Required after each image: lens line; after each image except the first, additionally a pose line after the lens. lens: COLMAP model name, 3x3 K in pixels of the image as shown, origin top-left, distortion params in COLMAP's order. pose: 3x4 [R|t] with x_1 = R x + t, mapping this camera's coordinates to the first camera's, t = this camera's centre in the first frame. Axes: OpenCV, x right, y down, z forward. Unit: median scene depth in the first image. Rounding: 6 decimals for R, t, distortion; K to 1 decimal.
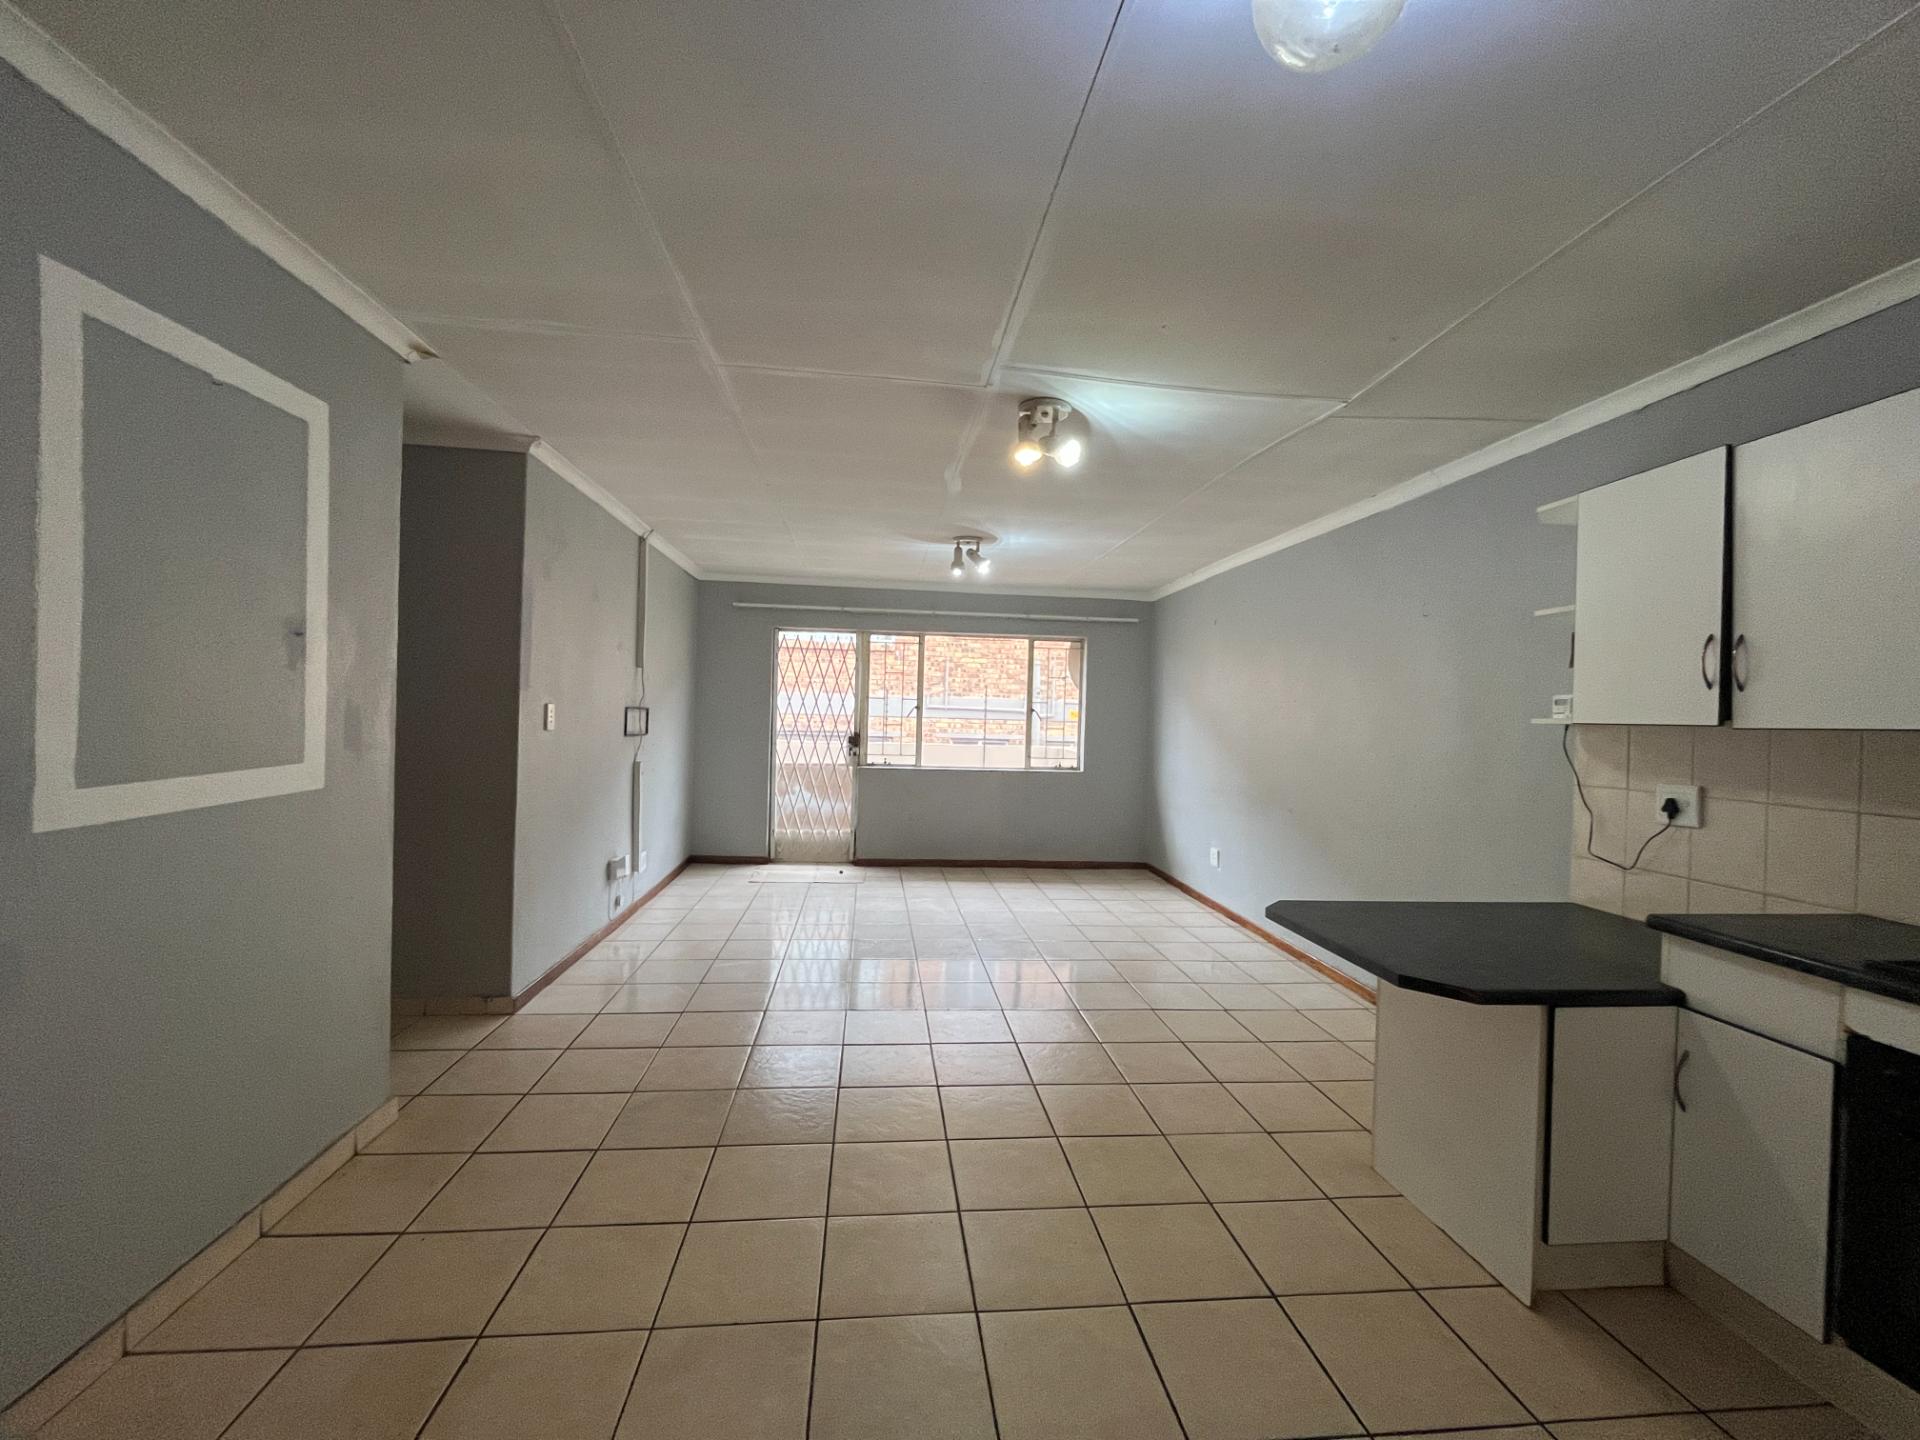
lens RADIAL K [[781.8, 0, 953.7], [0, 781.8, 723.1], [0, 0, 1]] dist [-0.000500, -0.000573]
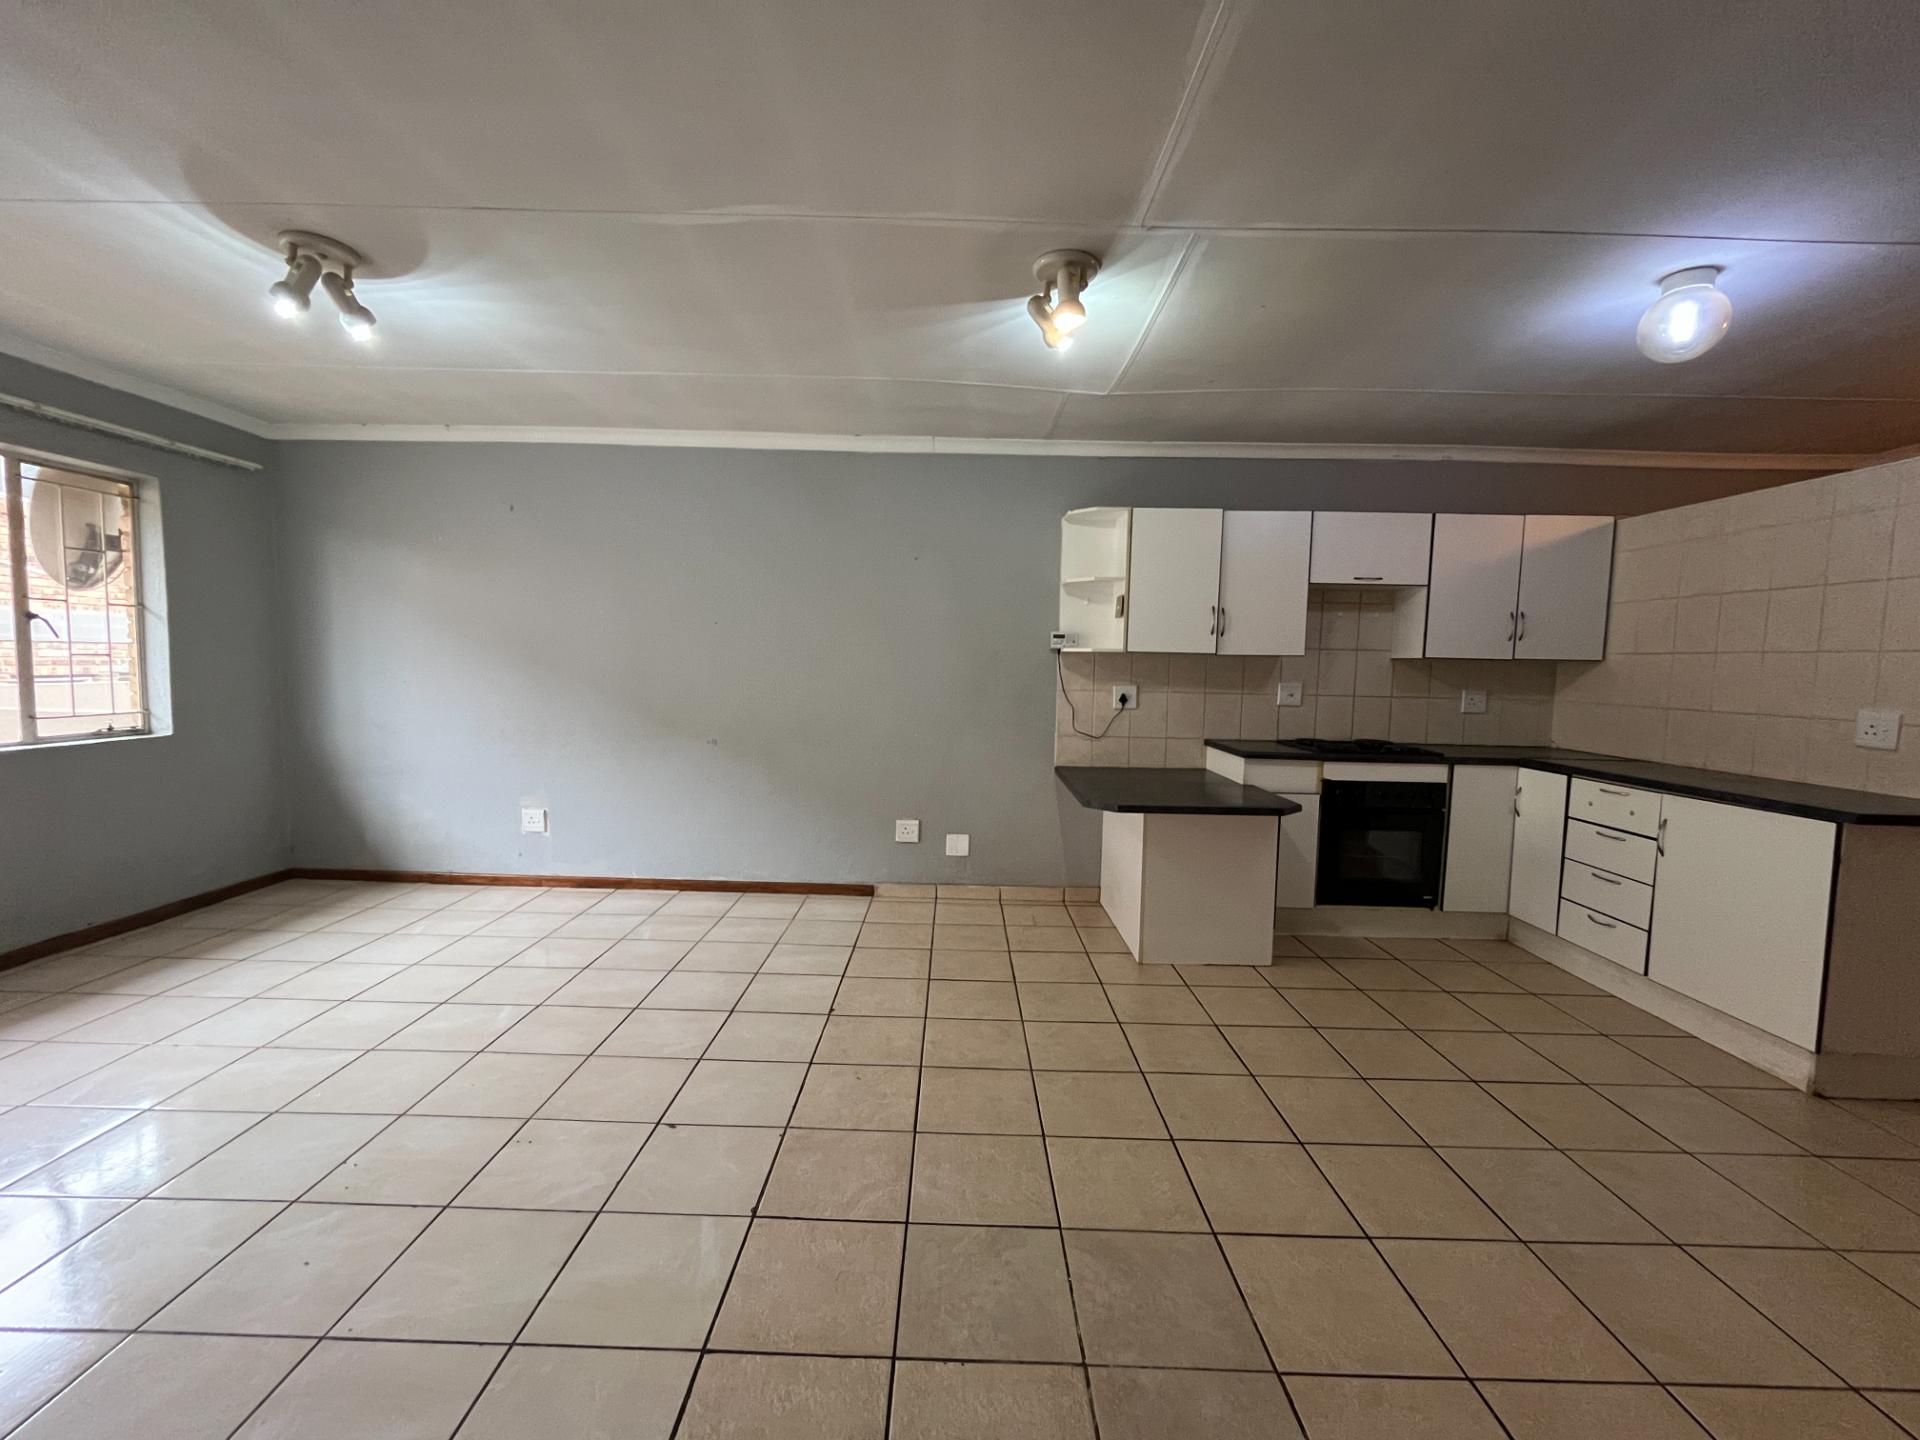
lens RADIAL K [[781.8, 0, 953.7], [0, 781.8, 723.1], [0, 0, 1]] dist [-0.000500, -0.000573]
pose [[0.111279, -0.103331, 0.988403, -0.869040], [-0.008278, 0.994449, 0.104895, -0.019649], [-0.993755, -0.019855, 0.109806, 1.177112]]
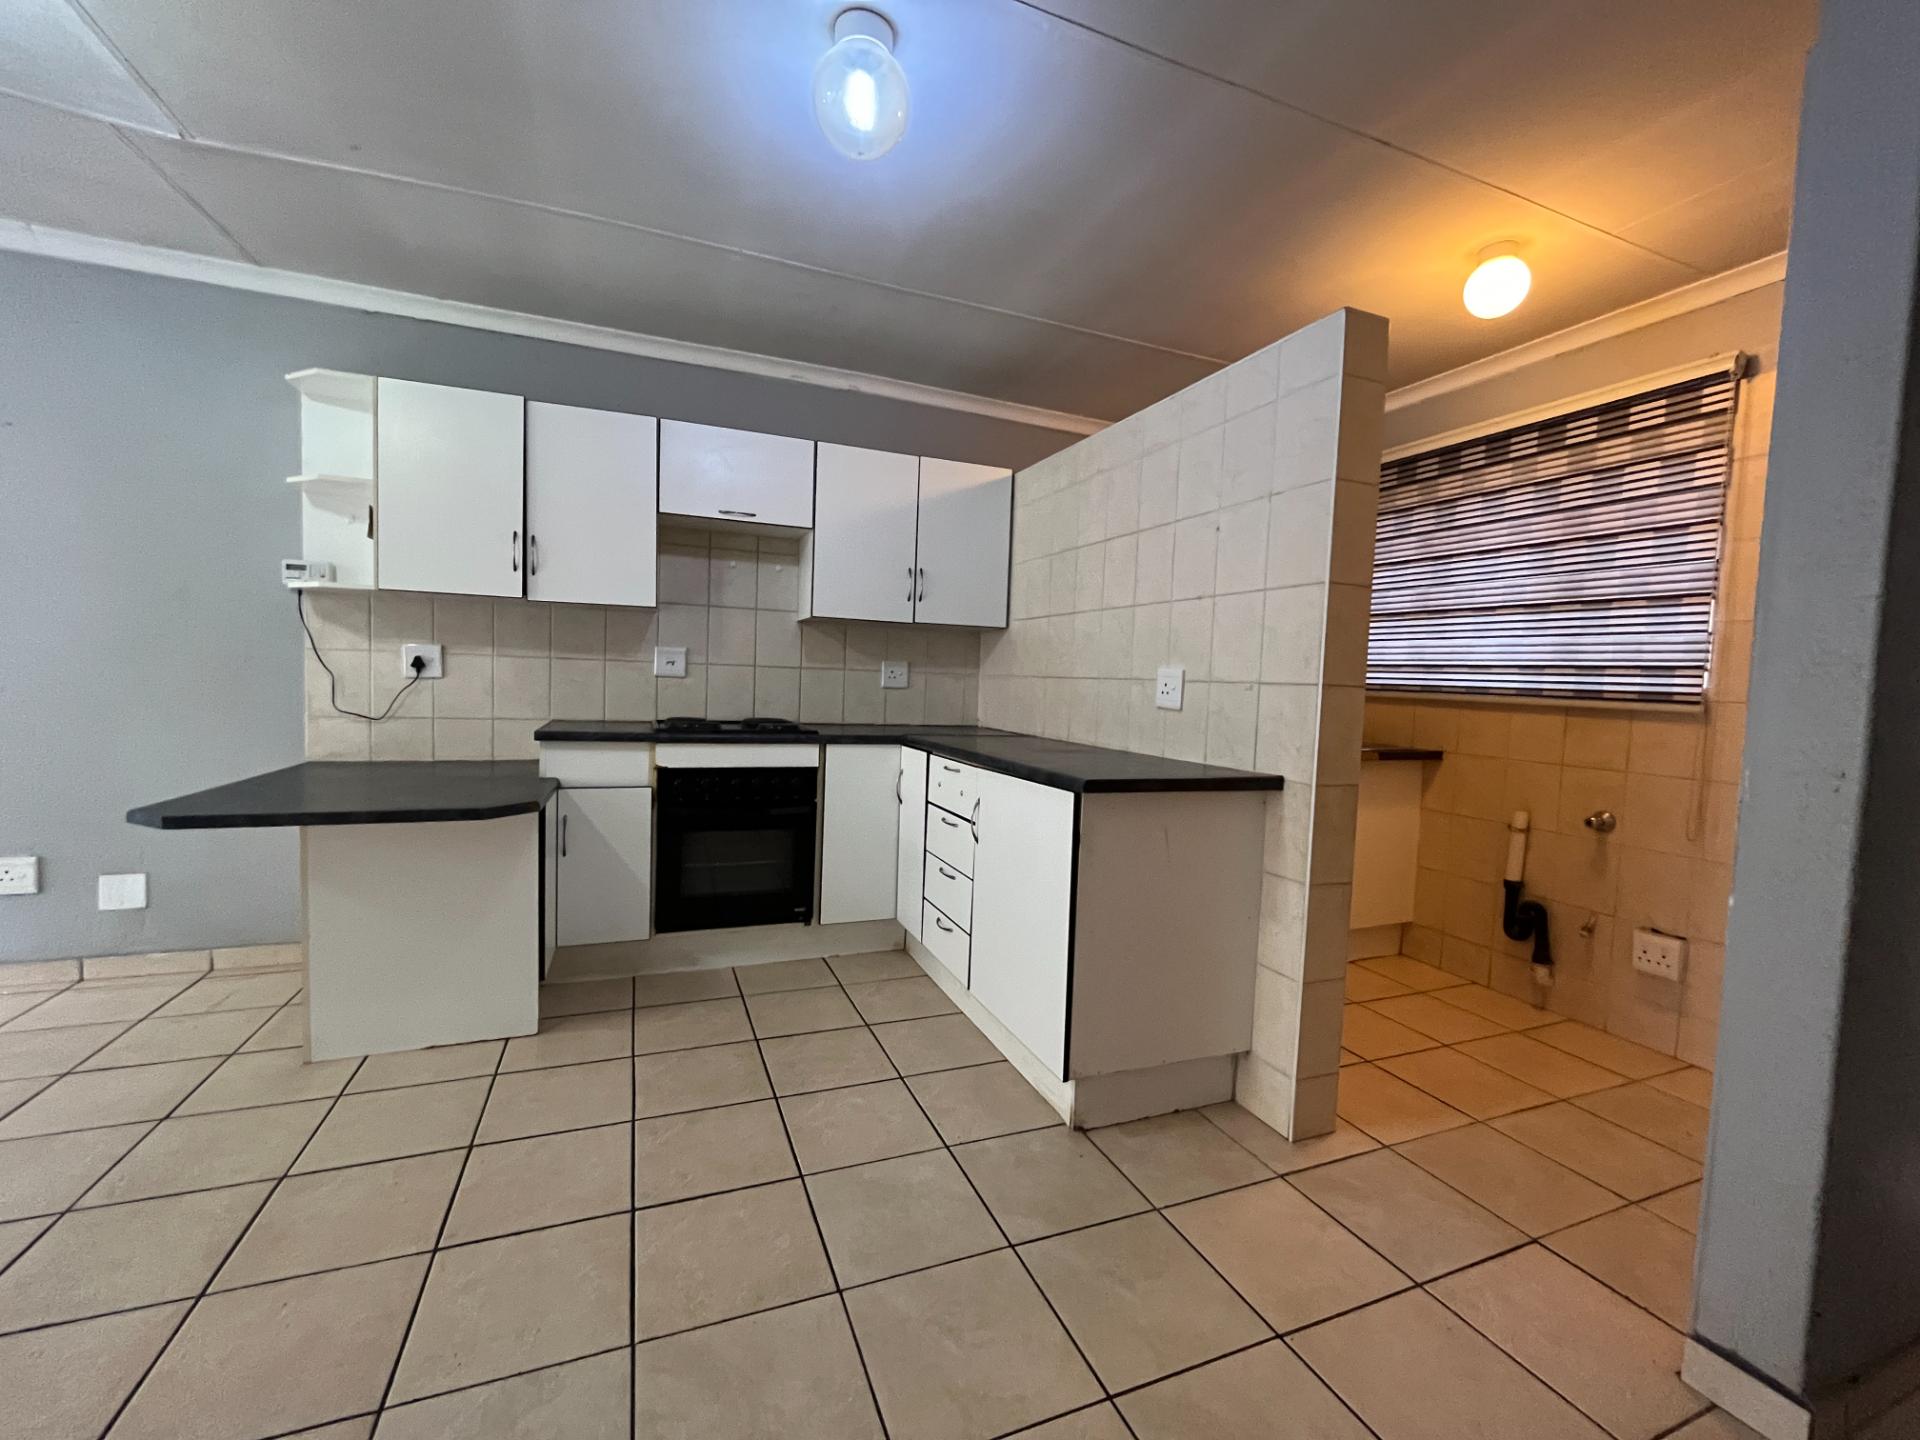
lens RADIAL K [[781.8, 0, 953.7], [0, 781.8, 723.1], [0, 0, 1]] dist [-0.000500, -0.000573]
pose [[-0.270898, -0.092354, 0.958167, -0.505724], [-0.035231, 0.995671, 0.086008, 0.065379], [-0.961963, -0.010458, -0.272979, 0.516085]]
